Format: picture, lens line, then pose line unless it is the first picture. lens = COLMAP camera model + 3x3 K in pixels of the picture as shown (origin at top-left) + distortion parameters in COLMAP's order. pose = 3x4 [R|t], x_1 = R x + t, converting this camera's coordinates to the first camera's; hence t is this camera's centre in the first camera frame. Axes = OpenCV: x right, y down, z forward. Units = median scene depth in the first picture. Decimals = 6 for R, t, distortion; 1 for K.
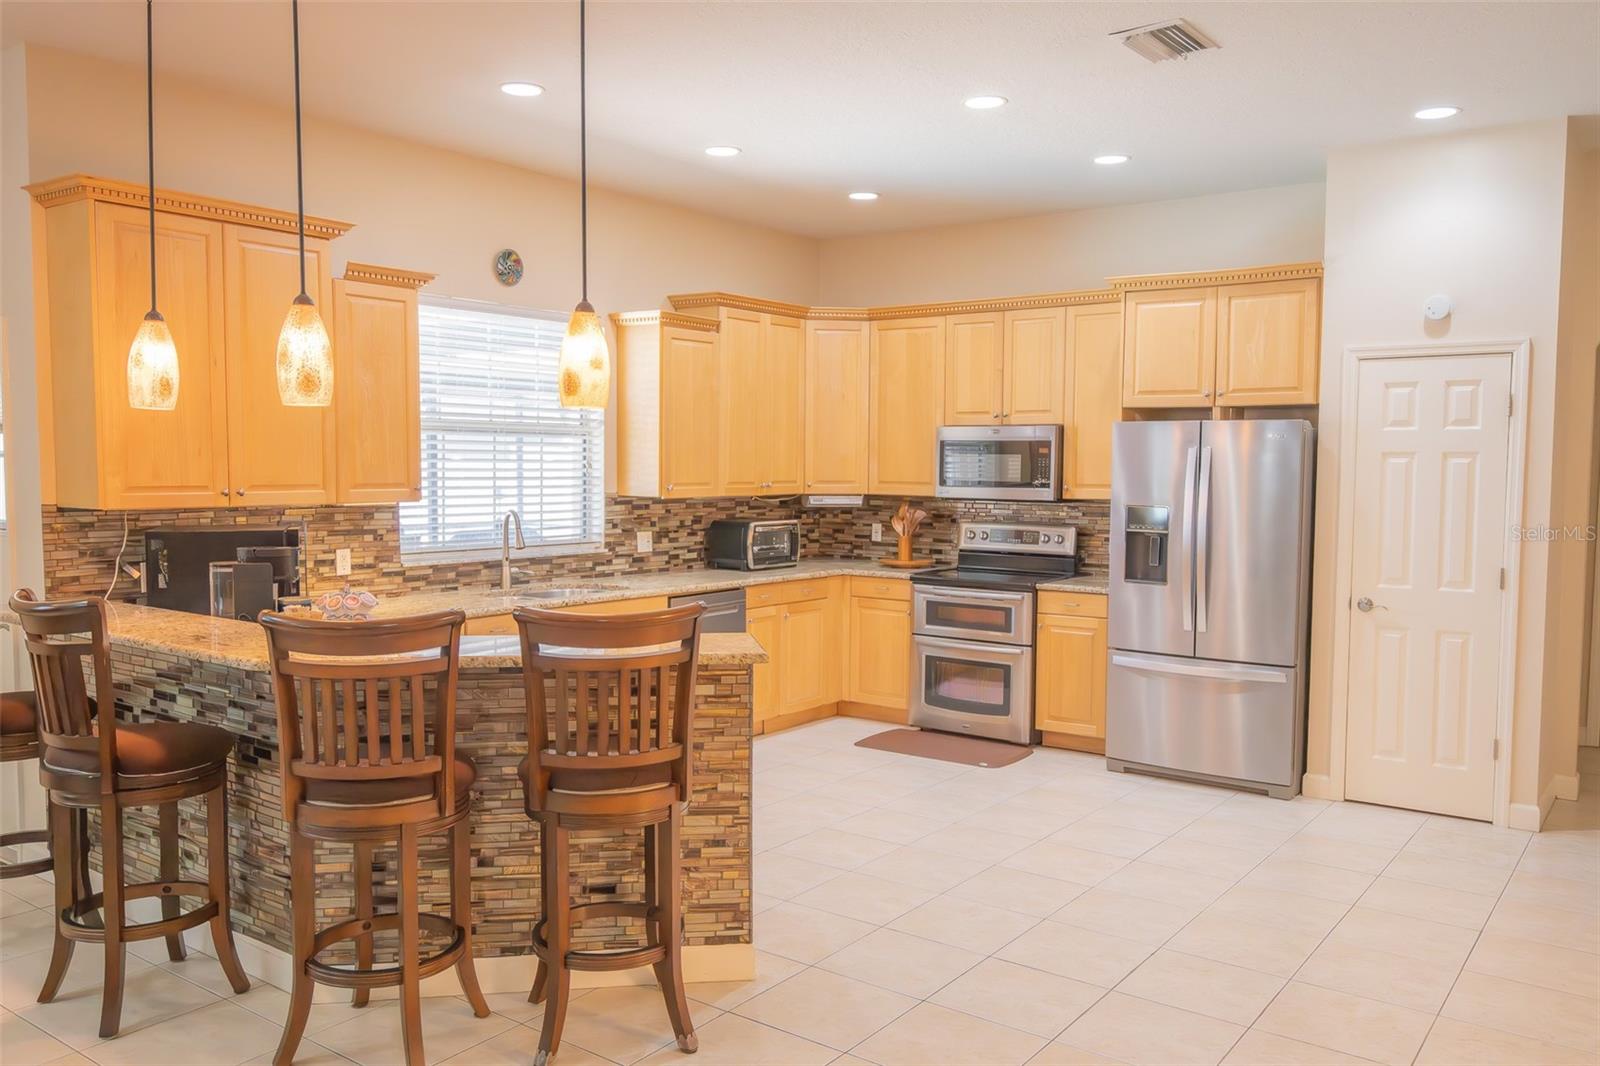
lens RADIAL K [[1251.4, 0, 800.1], [0, 1251.4, 535.2], [0, 0, 1]] dist [0.003475, -0.001083]
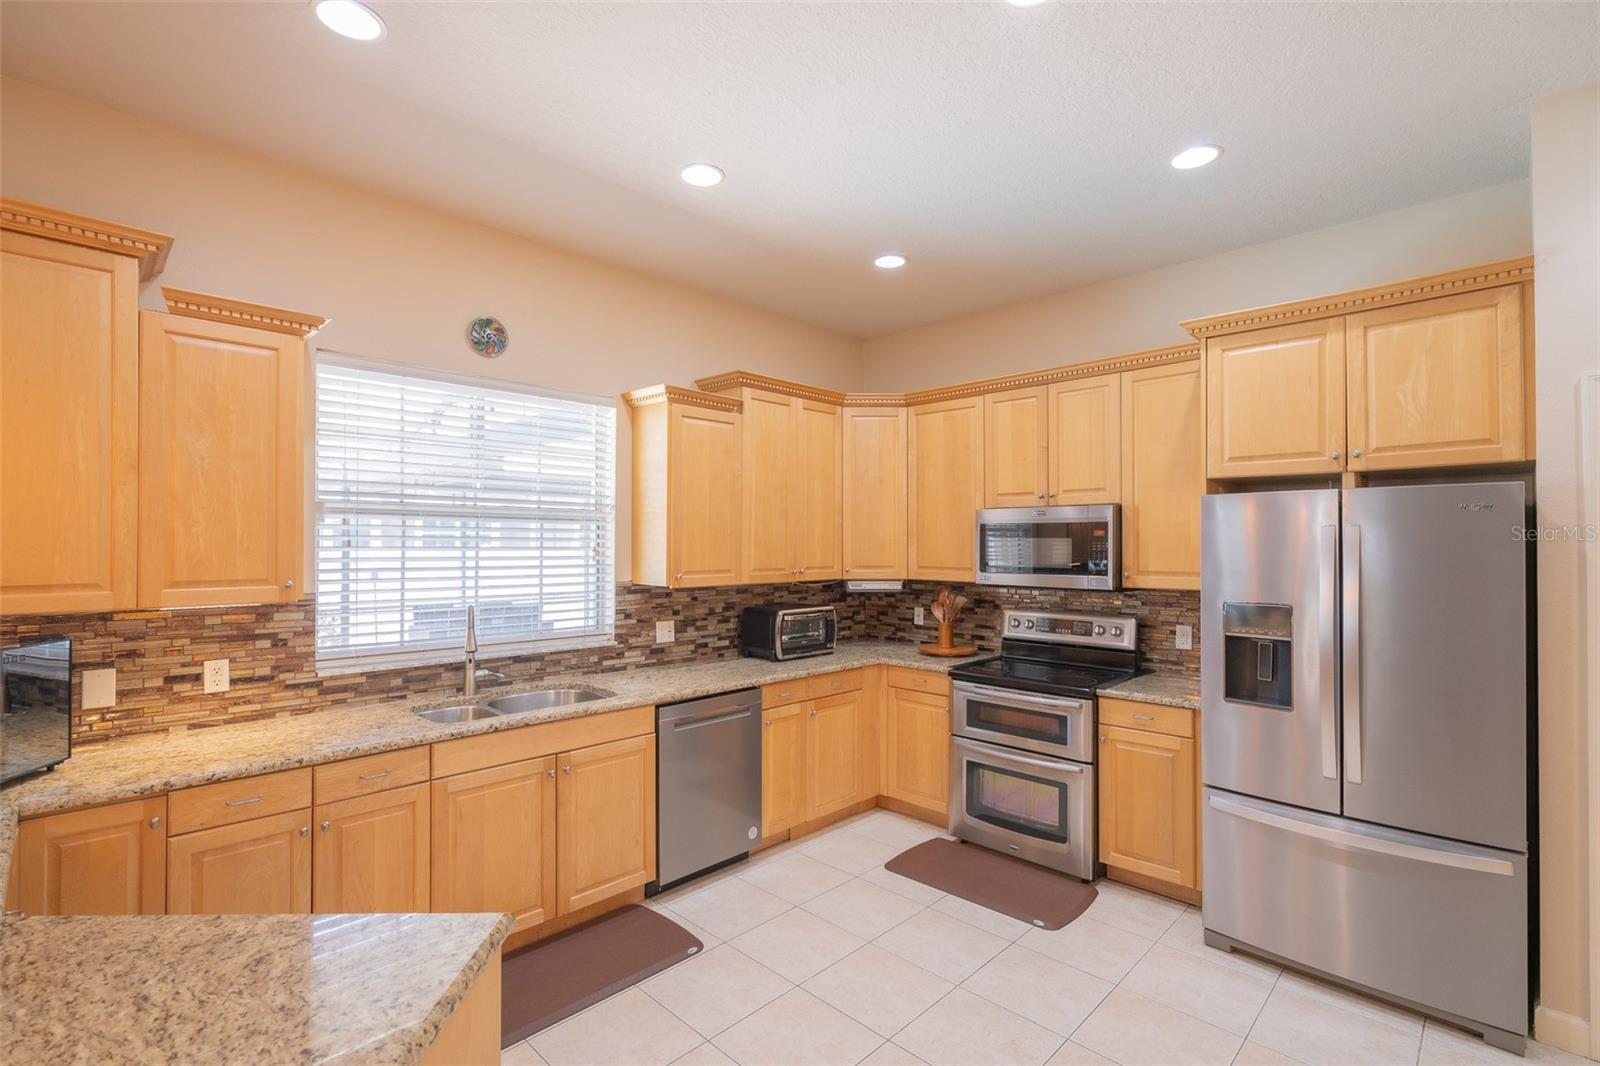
lens RADIAL K [[726.1, 0, 802.7], [0, 726.1, 537.7], [0, 0, 1]] dist [-0.003979, 0.001069]
pose [[0.990277, -0.007898, -0.138886, 0.059542], [-0.001894, 0.997529, -0.070229, -0.028505], [0.139097, 0.069810, 0.987815, 0.474059]]
